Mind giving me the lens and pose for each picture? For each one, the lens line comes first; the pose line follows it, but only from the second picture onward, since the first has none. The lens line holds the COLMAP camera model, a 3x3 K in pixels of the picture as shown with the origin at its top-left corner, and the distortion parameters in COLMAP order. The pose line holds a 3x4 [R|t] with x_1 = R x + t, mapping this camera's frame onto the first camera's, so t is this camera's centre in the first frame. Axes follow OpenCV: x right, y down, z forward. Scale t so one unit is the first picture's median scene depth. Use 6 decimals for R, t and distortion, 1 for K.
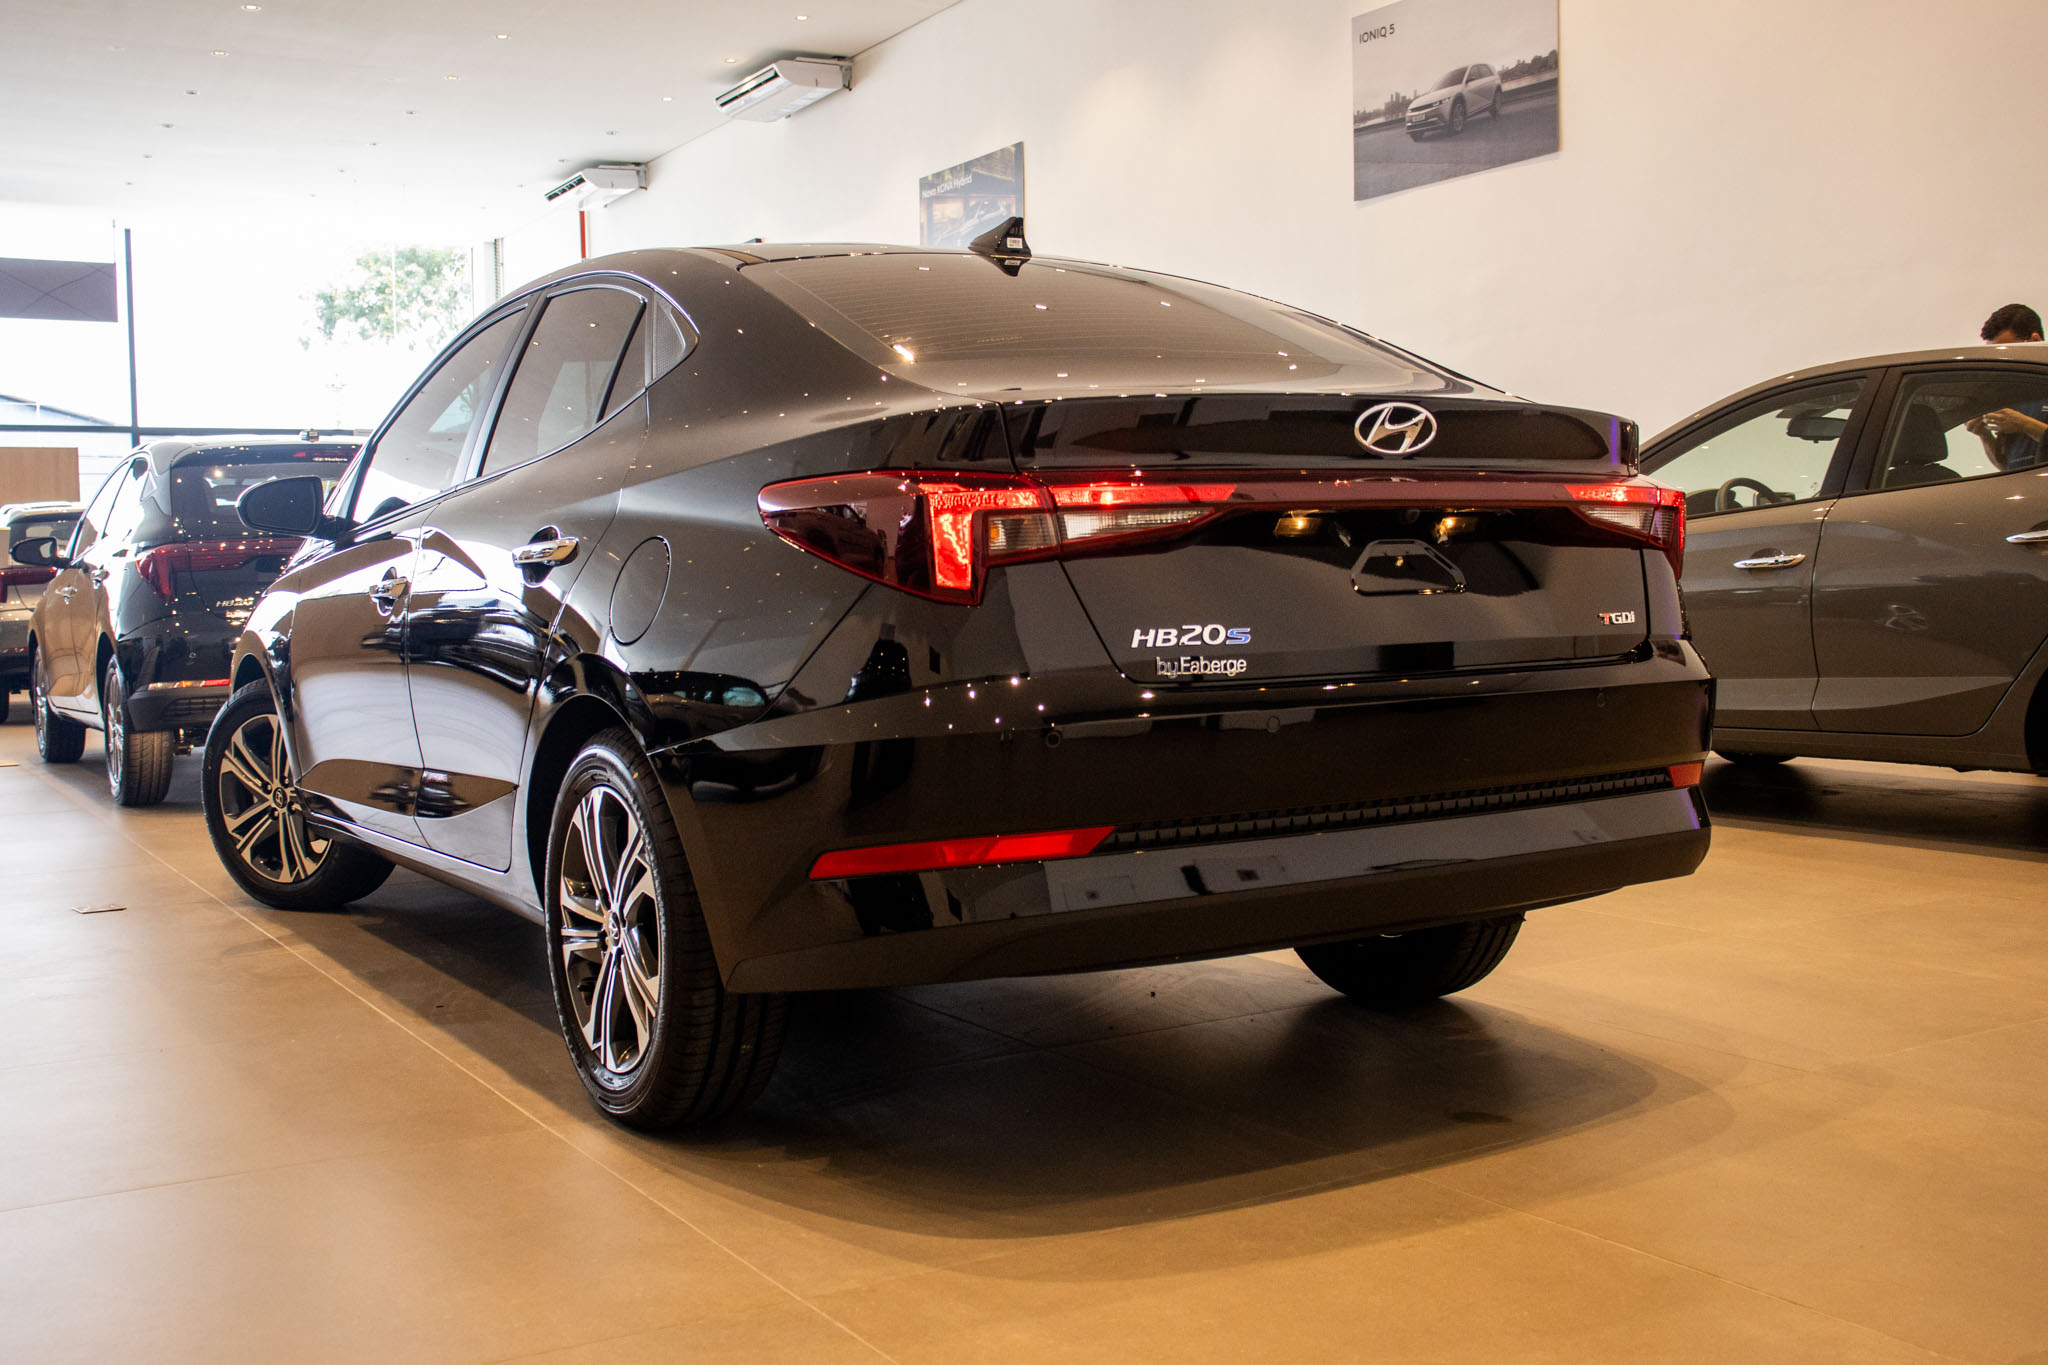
lens RADIAL K [[2049.6, 0, 1024.0], [0, 2049.6, 682.5], [0, 0, 1]] dist [-0.111915, 0.175226]
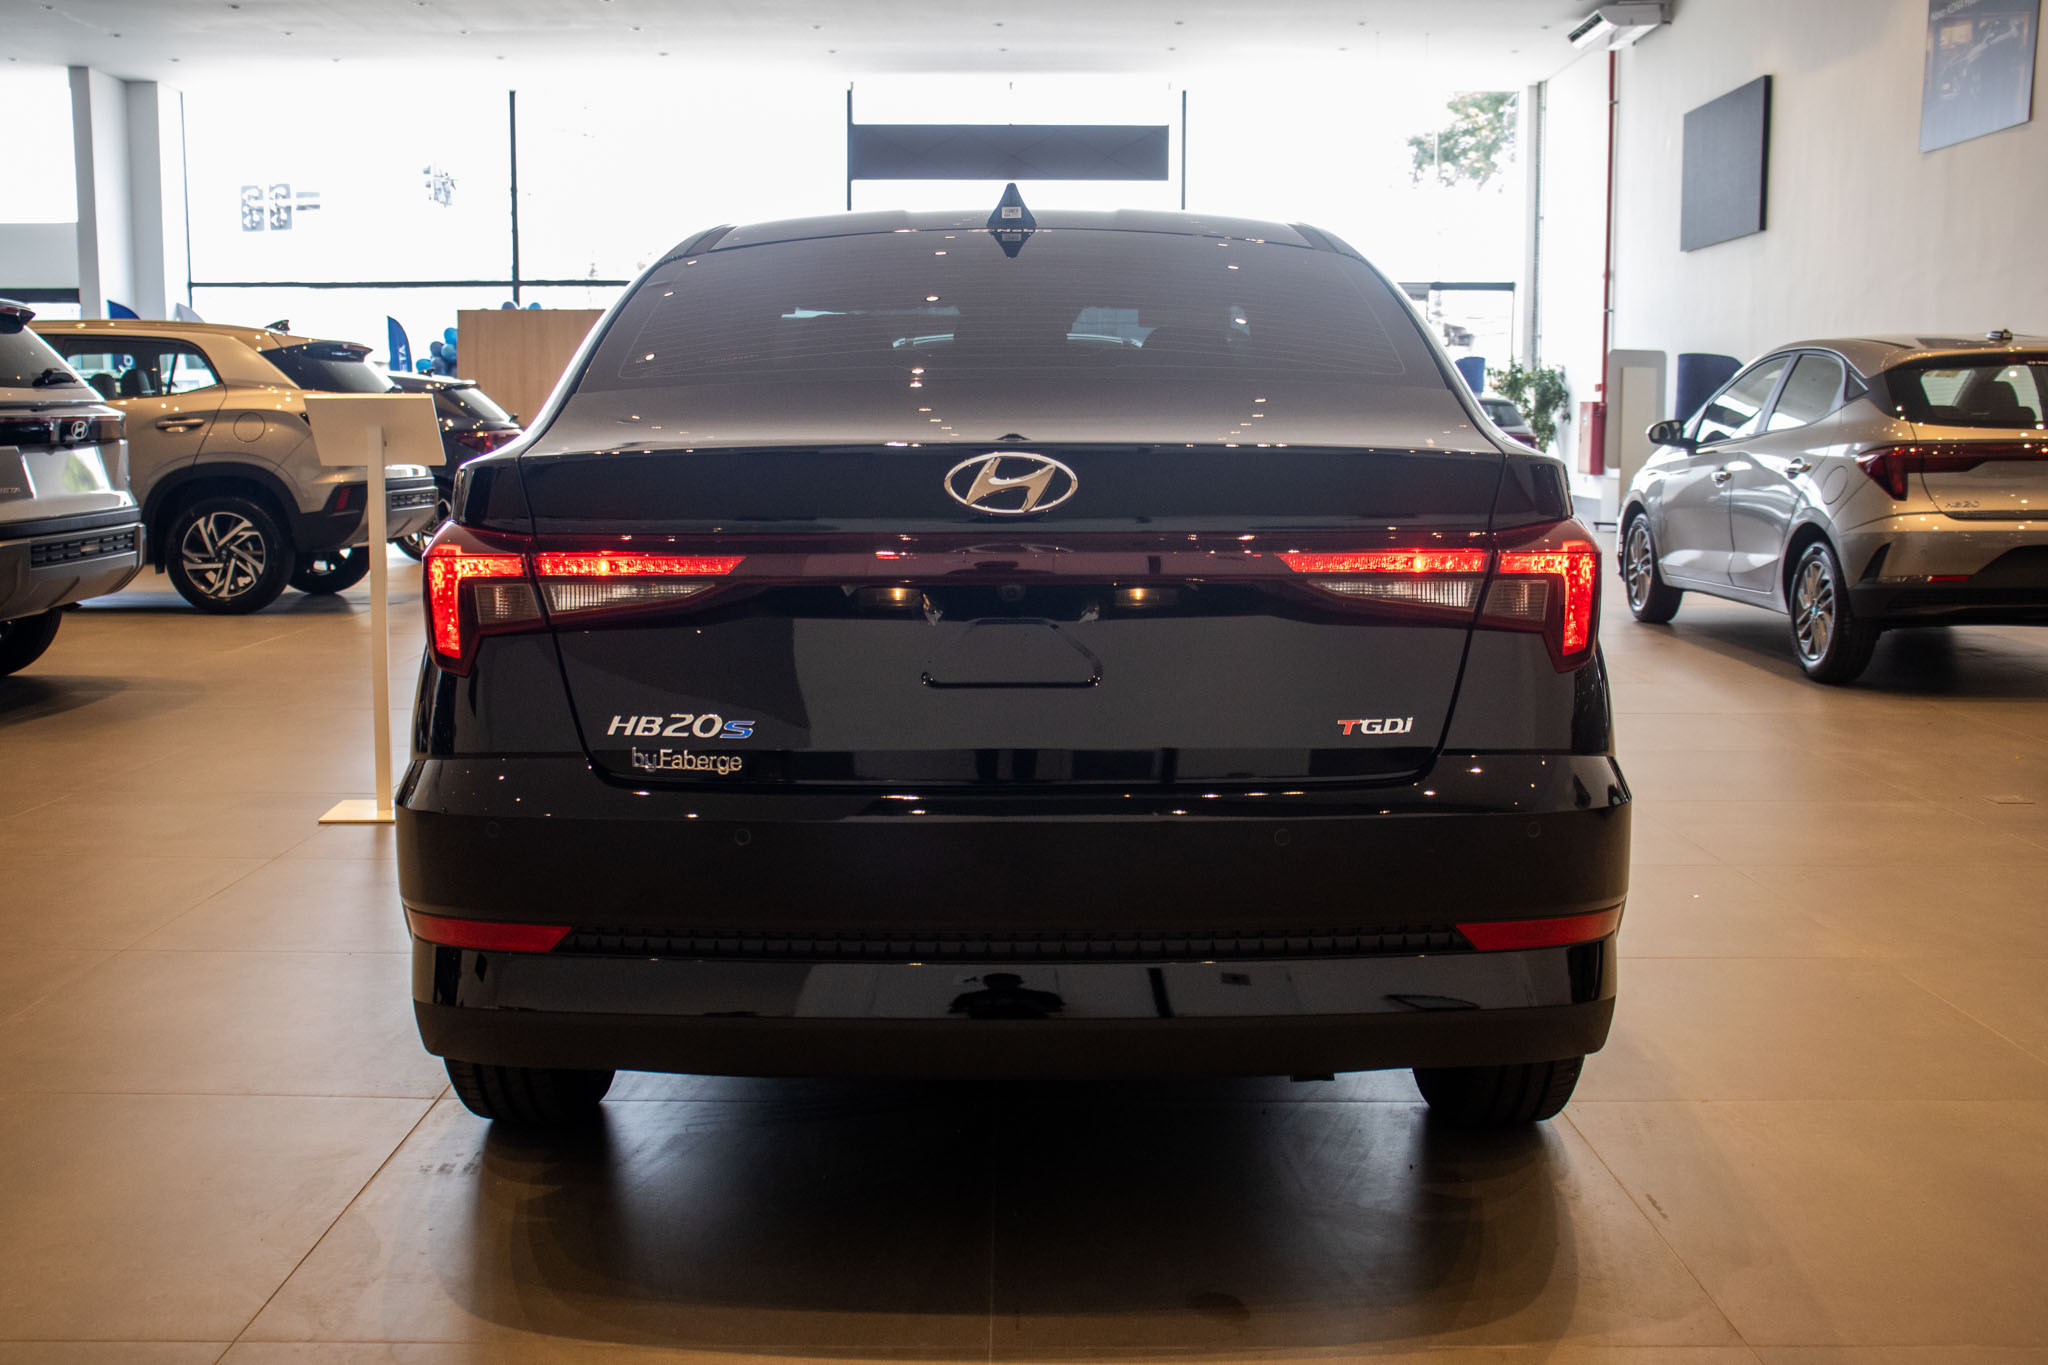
lens RADIAL K [[2049.6, 0, 1024.0], [0, 2049.6, 682.5], [0, 0, 1]] dist [-0.111915, 0.175226]
pose [[0.850976, 0.088867, -0.517631, 0.661261], [-0.046761, 0.994487, 0.093861, -0.130805], [0.523118, -0.055669, 0.850440, 0.321736]]
